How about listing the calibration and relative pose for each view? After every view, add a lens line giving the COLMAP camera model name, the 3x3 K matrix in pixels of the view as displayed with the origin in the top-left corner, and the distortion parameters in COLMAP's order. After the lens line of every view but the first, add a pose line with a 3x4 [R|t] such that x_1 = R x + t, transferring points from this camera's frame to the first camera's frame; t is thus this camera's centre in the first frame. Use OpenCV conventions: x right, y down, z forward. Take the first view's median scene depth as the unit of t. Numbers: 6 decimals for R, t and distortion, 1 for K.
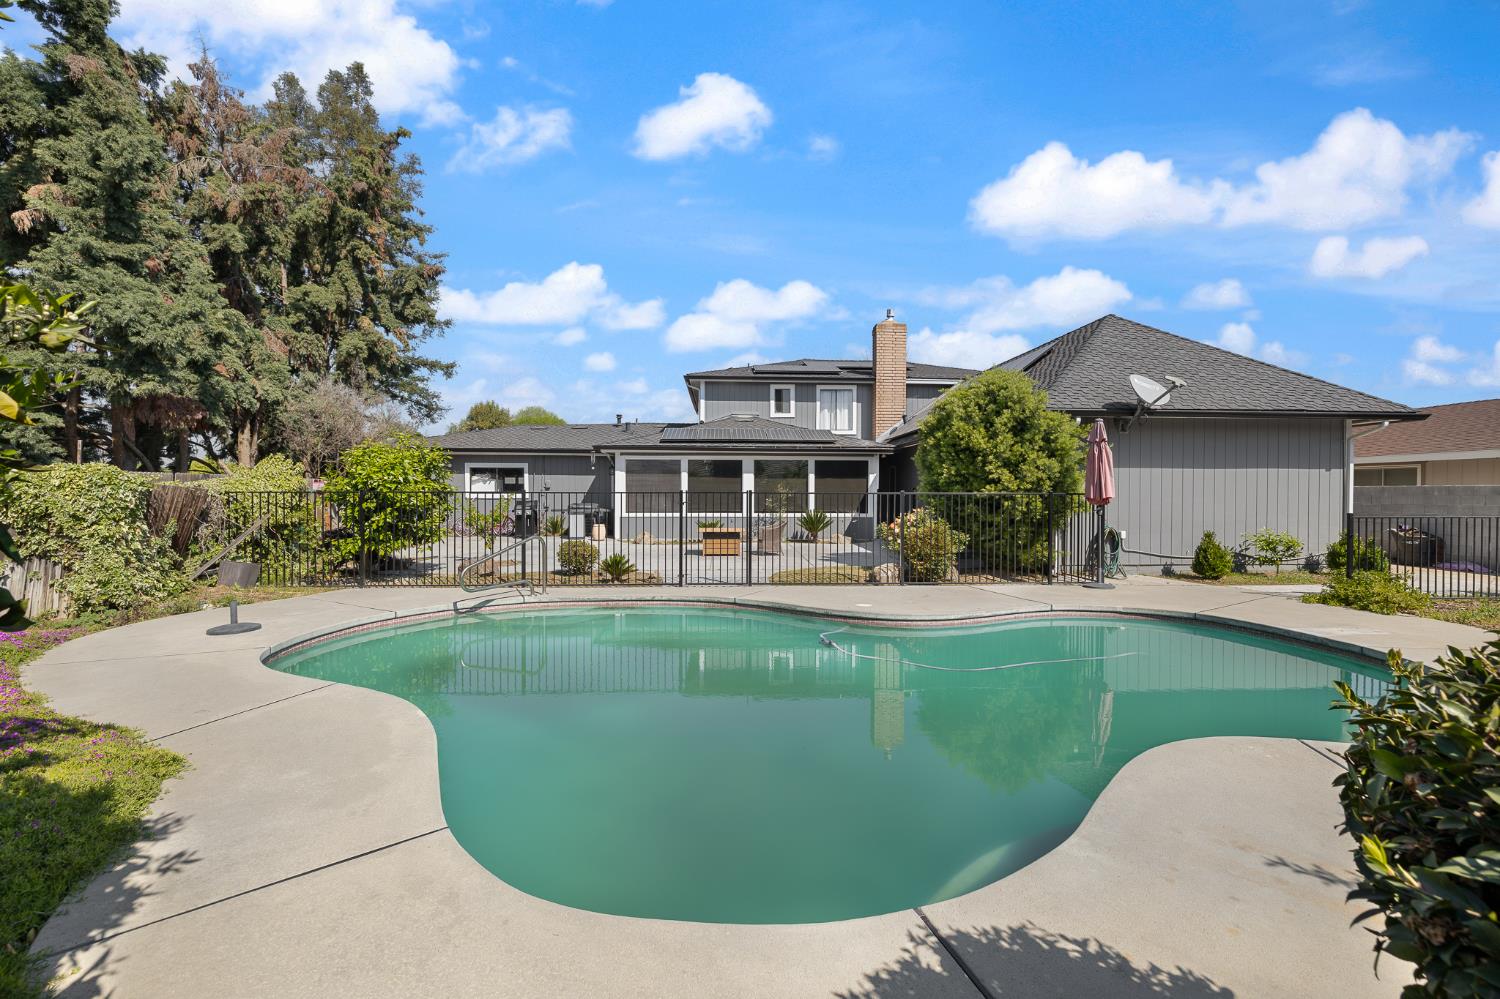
lens RADIAL K [[624.8, 0, 759.0], [0, 624.8, 505.4], [0, 0, 1]] dist [-0.000814, 0.000022]
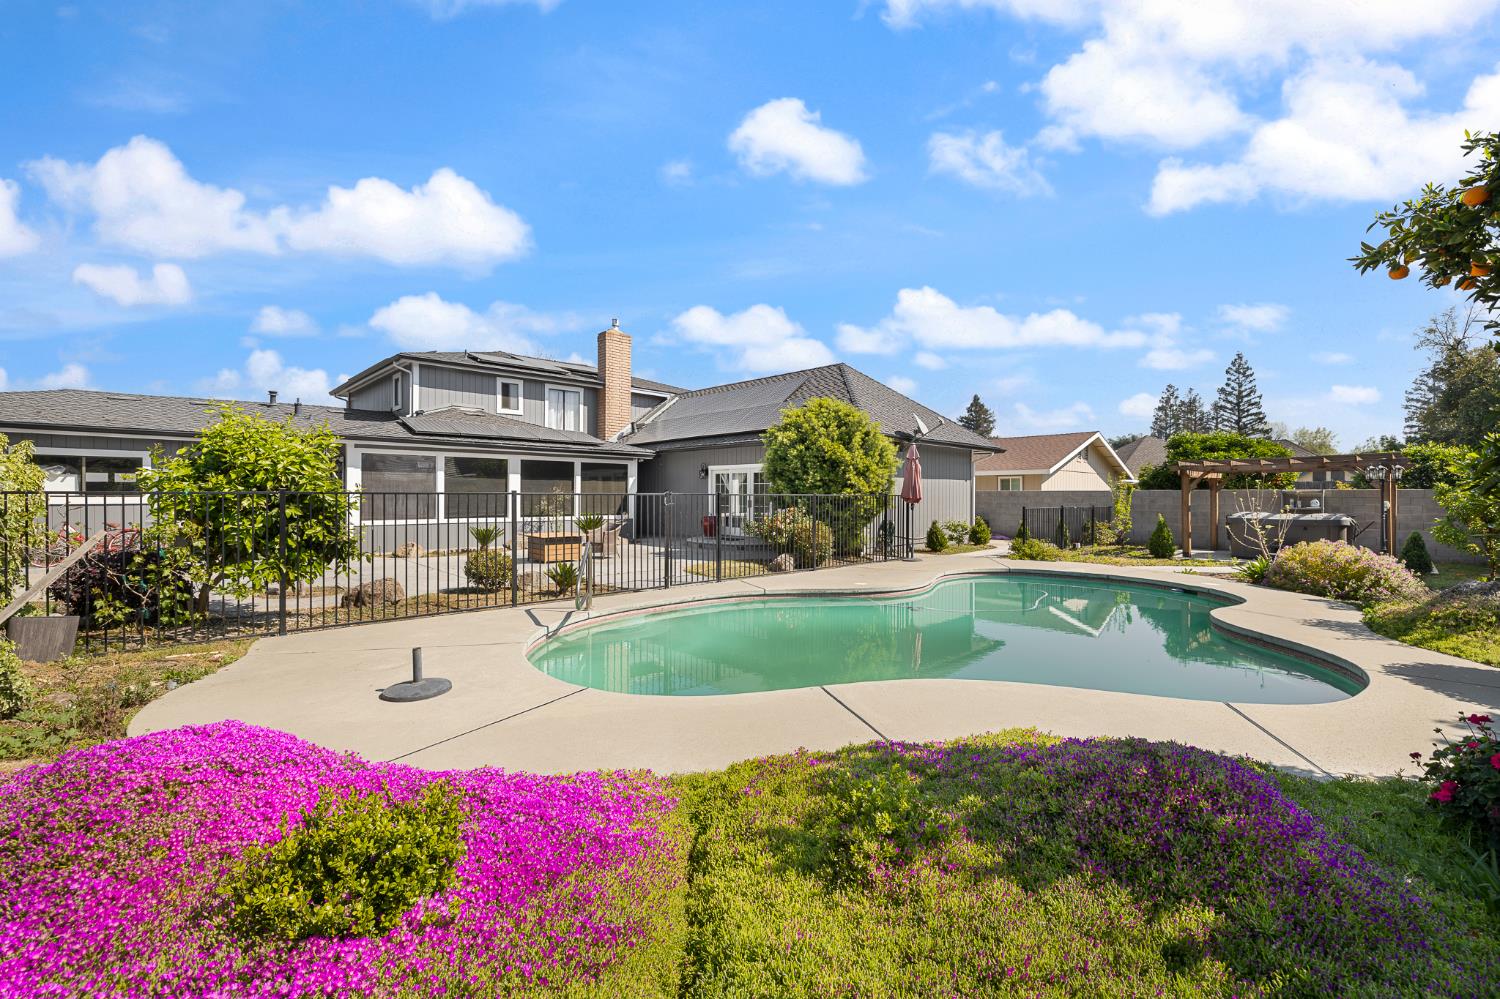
lens RADIAL K [[624.8, 0, 744.4], [0, 624.8, 503.3], [0, 0, 1]] dist [-0.000814, 0.000022]
pose [[0.766317, -0.008162, 0.642411, -0.348719], [0.013453, 0.999904, -0.003344, -0.000328], [-0.642322, 0.011205, 0.766353, 0.079780]]
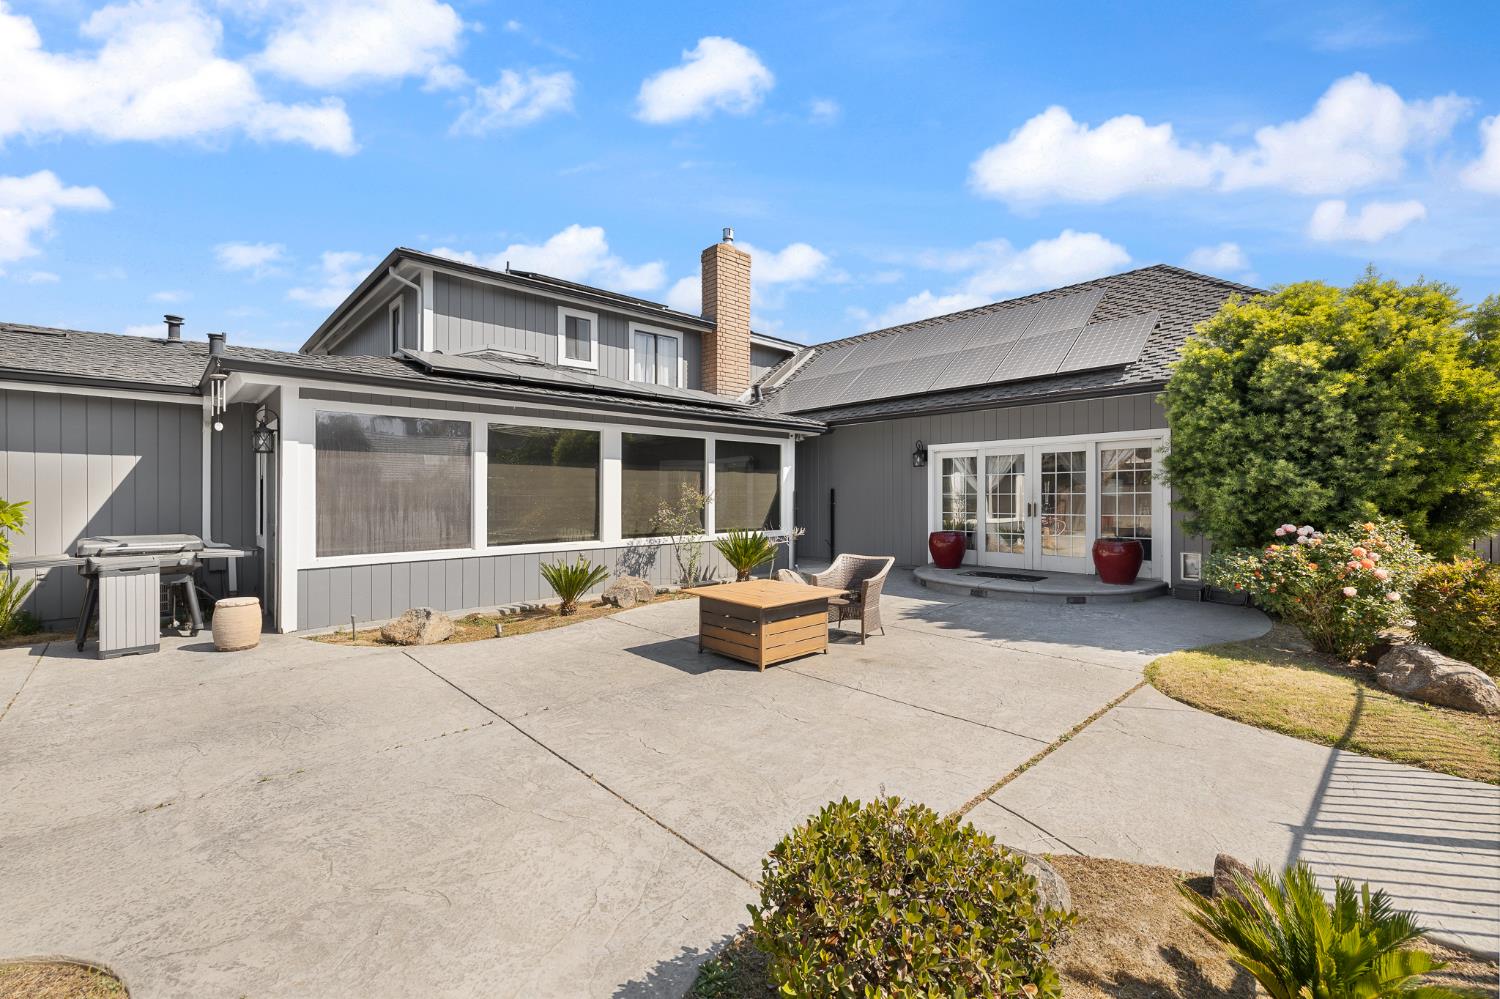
lens RADIAL K [[624.8, 0, 748.6], [0, 624.8, 486.8], [0, 0, 1]] dist [-0.000814, 0.000022]
pose [[0.763559, 0.001871, 0.645736, -0.255035], [0.022186, 0.999329, -0.029130, -0.011824], [-0.645357, 0.036569, 0.763005, 0.551942]]
